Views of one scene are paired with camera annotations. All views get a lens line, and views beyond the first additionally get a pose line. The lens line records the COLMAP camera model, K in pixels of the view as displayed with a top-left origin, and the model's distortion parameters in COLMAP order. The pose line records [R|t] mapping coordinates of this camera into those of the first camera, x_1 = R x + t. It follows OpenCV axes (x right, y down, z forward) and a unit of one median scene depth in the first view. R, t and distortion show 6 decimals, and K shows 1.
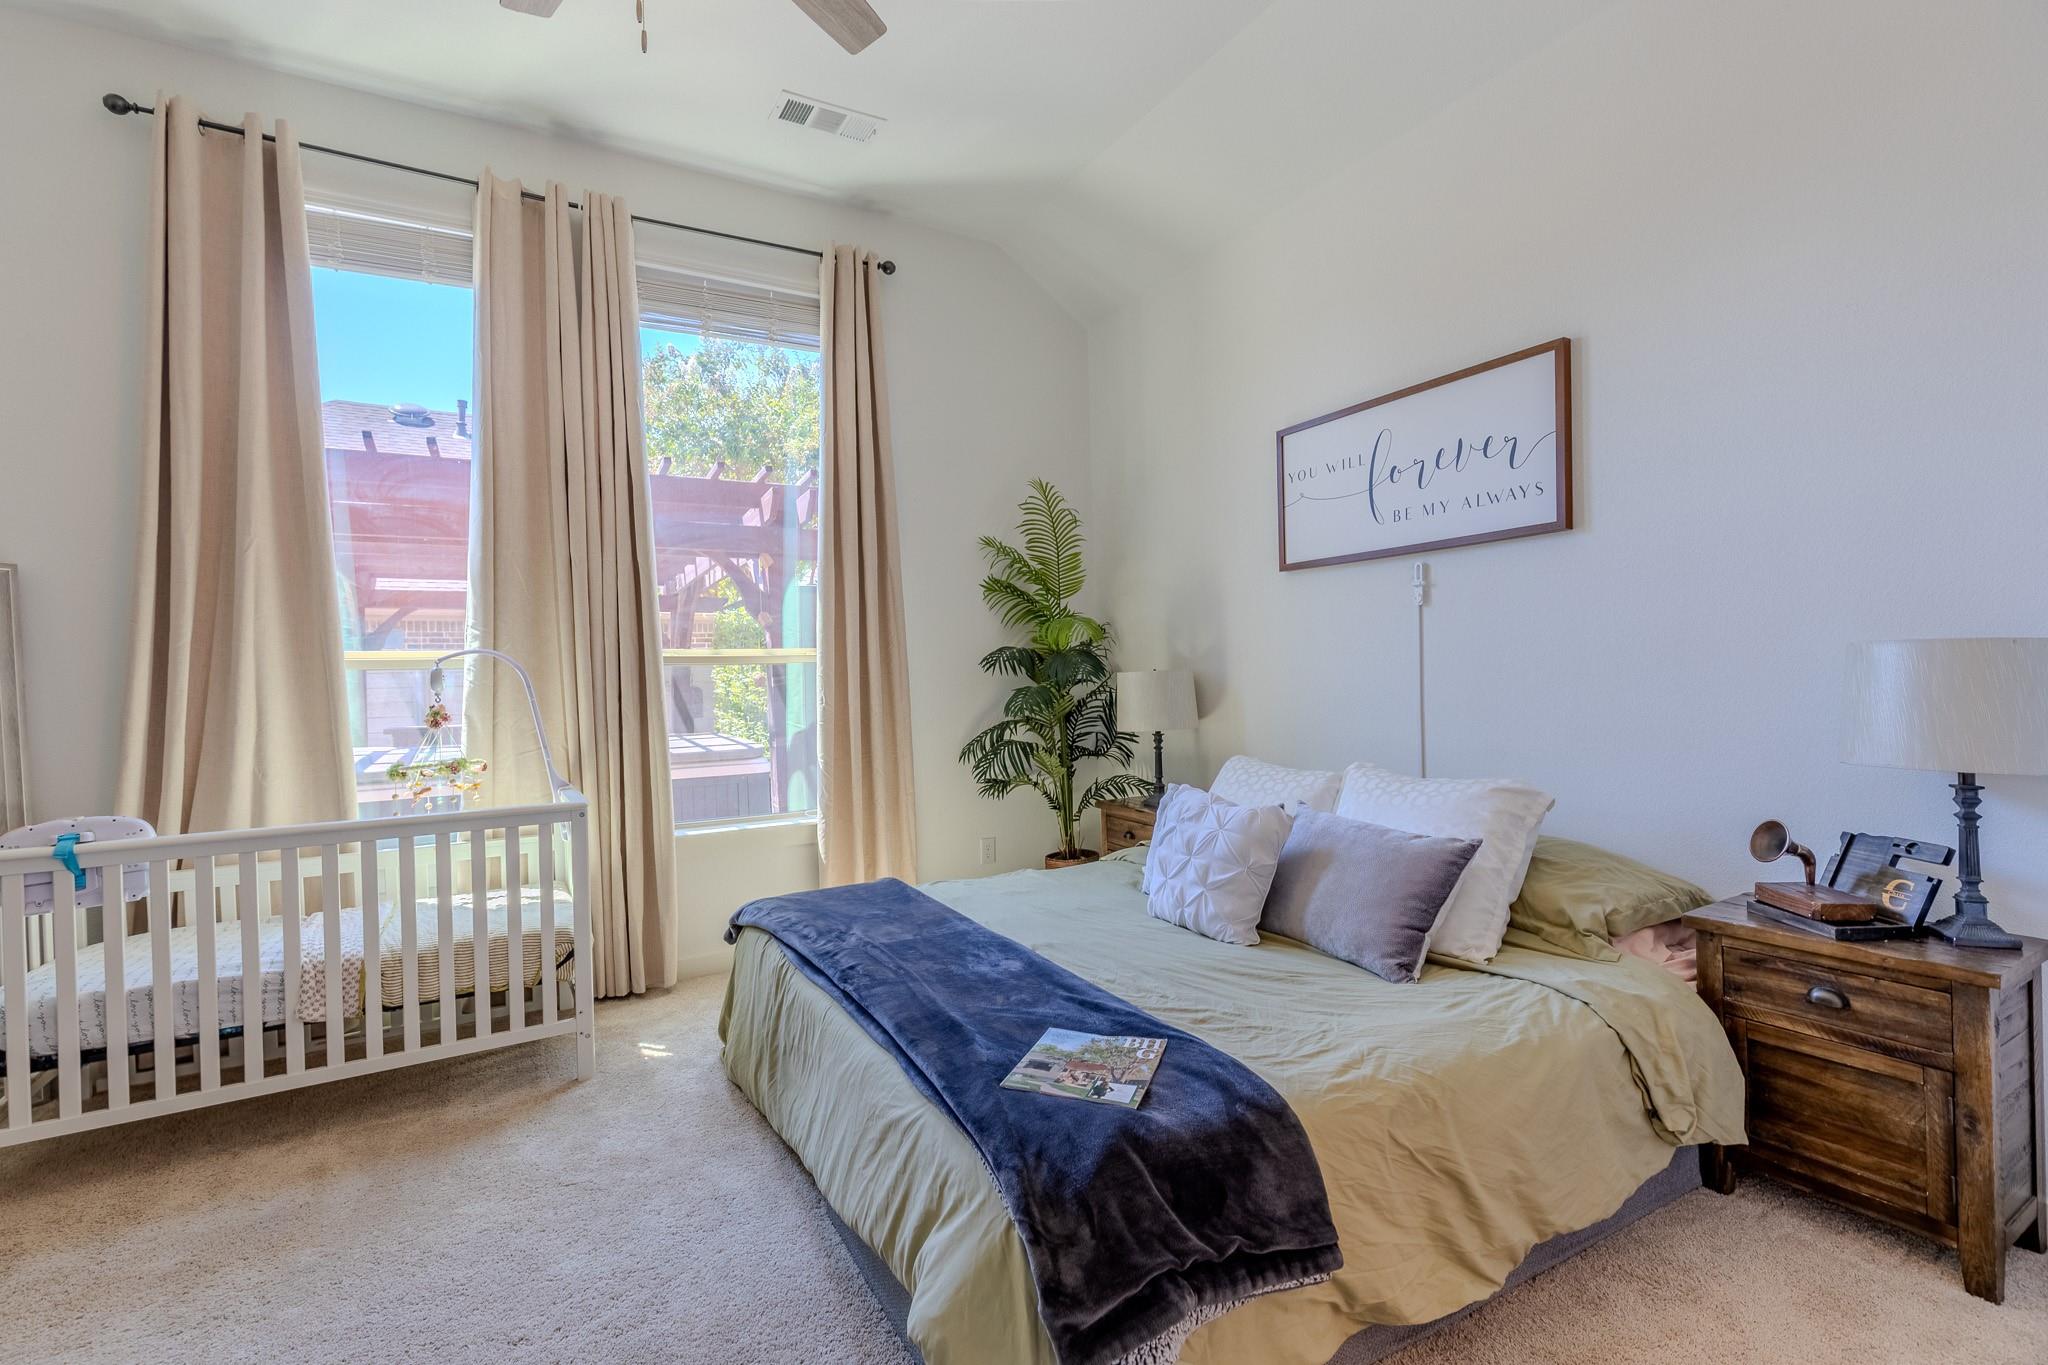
lens RADIAL K [[909.7, 0, 1021.1], [0, 909.7, 682.3], [0, 0, 1]] dist [0.001703, -0.000087]
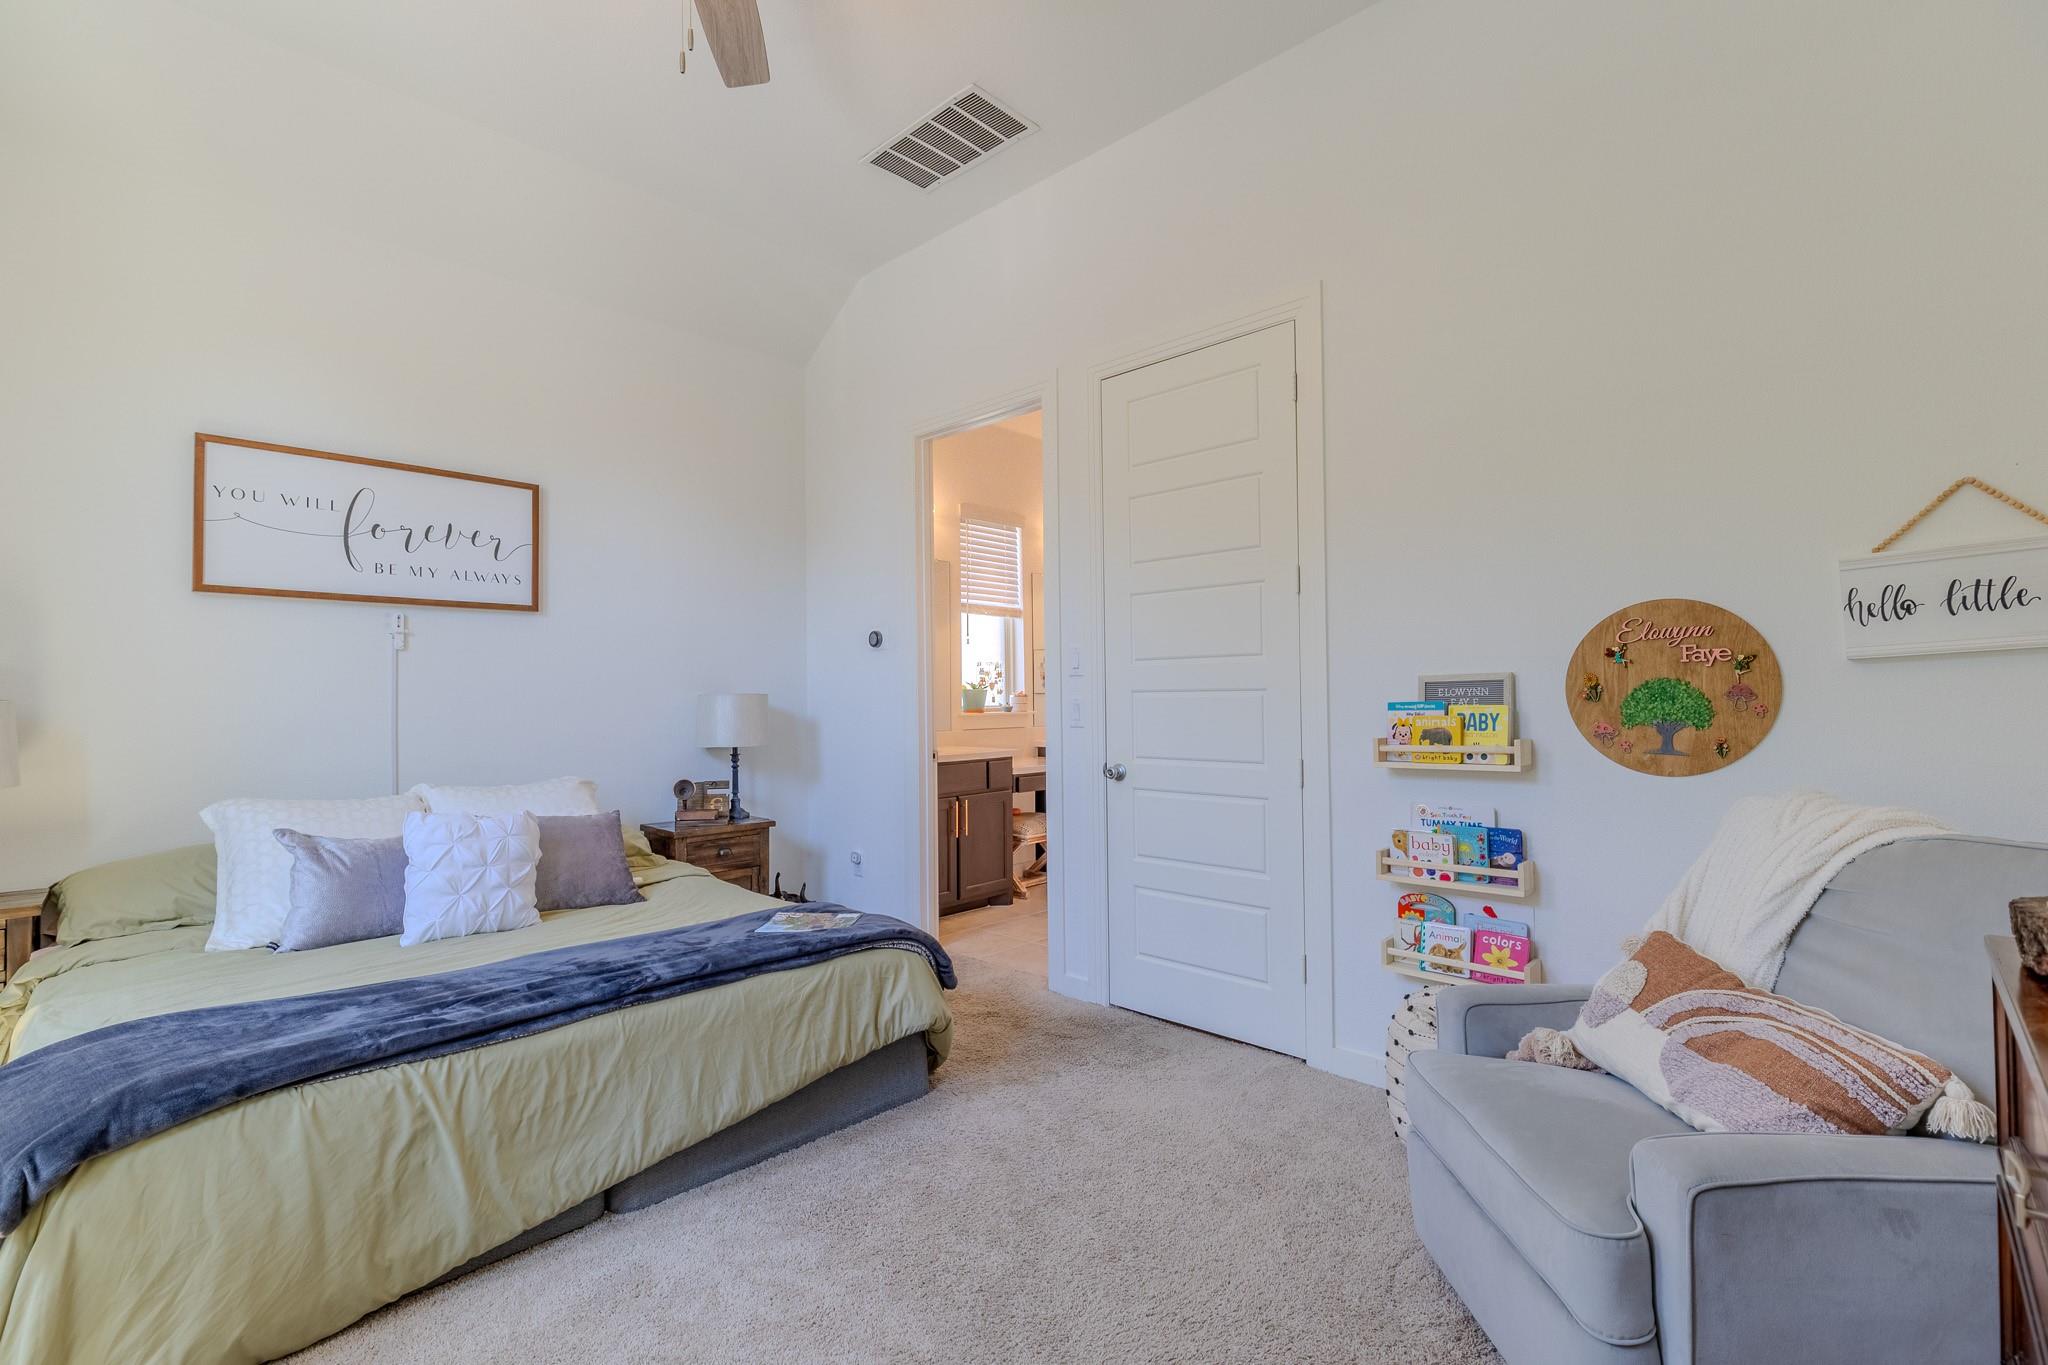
lens RADIAL K [[909.7, 0, 1024.7], [0, 909.7, 682.0], [0, 0, 1]] dist [0.001703, -0.000087]
pose [[-0.285878, 0.040708, 0.957401, -0.945373], [0.020311, 0.999130, -0.036417, 0.015935], [-0.958051, 0.009035, -0.286456, 0.591936]]
